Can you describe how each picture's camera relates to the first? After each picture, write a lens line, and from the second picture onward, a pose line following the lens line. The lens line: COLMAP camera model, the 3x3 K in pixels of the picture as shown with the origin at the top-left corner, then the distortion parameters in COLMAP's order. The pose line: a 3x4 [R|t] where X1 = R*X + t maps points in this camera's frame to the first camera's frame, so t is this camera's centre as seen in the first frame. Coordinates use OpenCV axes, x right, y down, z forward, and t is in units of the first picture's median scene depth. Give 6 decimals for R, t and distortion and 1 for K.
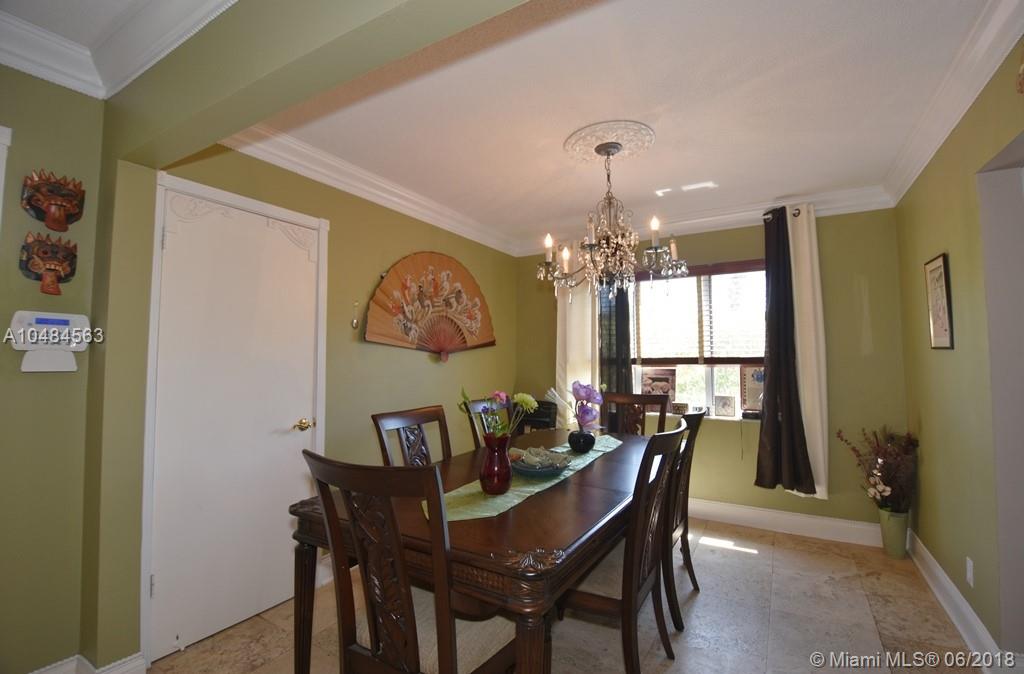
lens RADIAL K [[447.6, 0, 517.6], [0, 447.6, 335.8], [0, 0, 1]] dist [-0.002667, -0.002856]
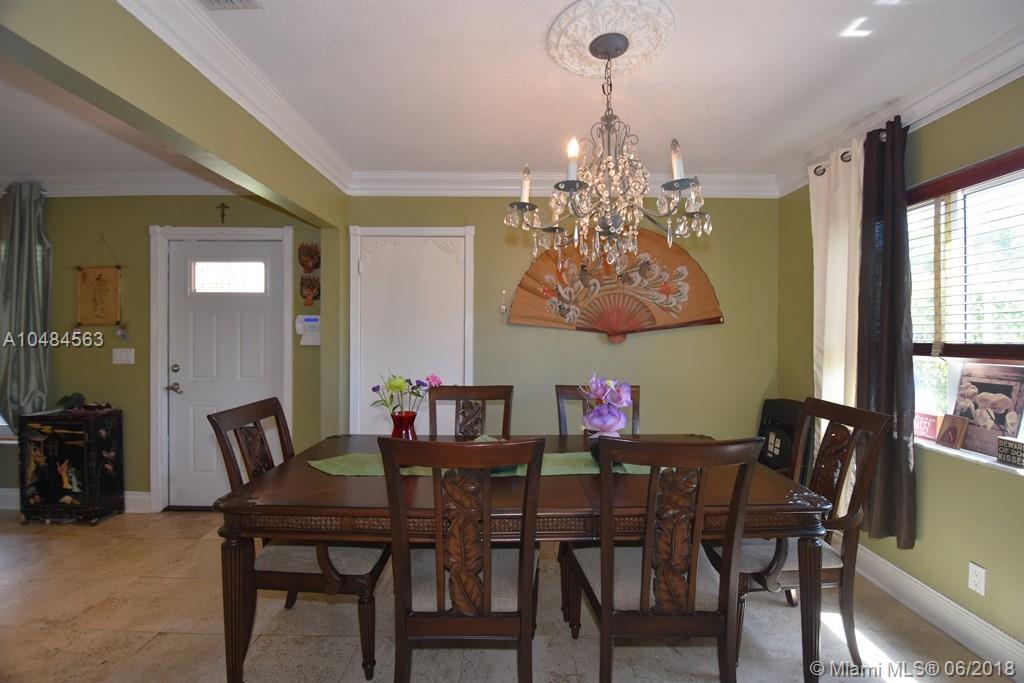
lens RADIAL K [[447.6, 0, 517.8], [0, 447.6, 332.0], [0, 0, 1]] dist [-0.002667, -0.002856]
pose [[0.519854, -0.001512, -0.854254, 0.505570], [0.039372, 0.998978, 0.022192, 0.006302], [0.853347, -0.045170, 0.519383, 0.337818]]
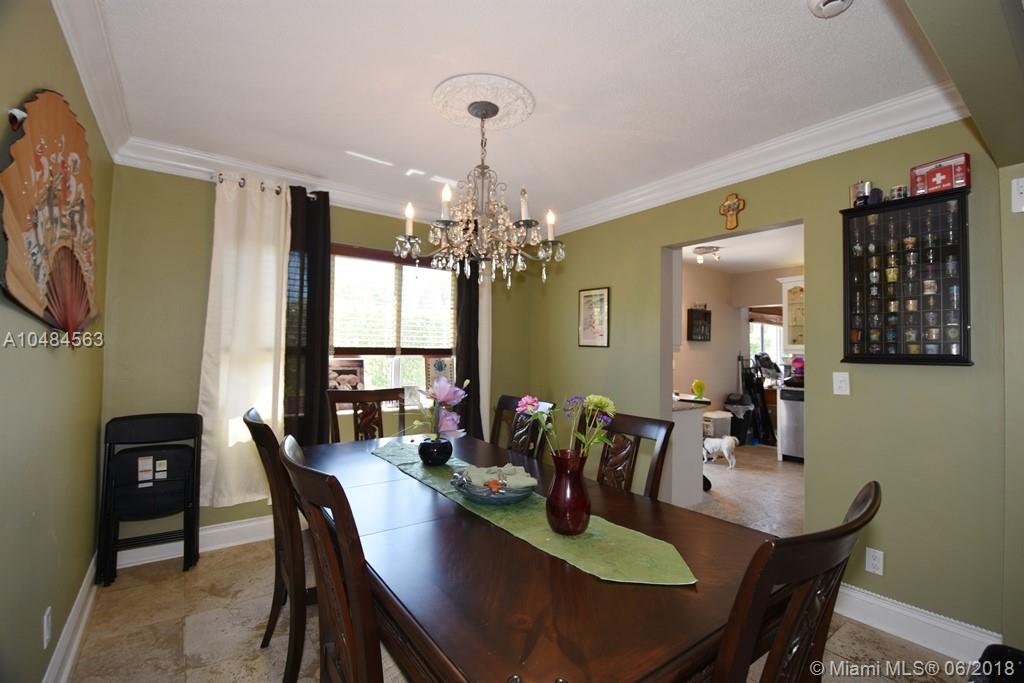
lens RADIAL K [[447.6, 0, 504.6], [0, 447.6, 339.3], [0, 0, 1]] dist [-0.002667, -0.002856]
pose [[0.390609, 0.033903, 0.919932, -0.398625], [-0.065981, 0.997782, -0.008756, 0.023670], [-0.918189, -0.057278, 0.391980, 0.415934]]
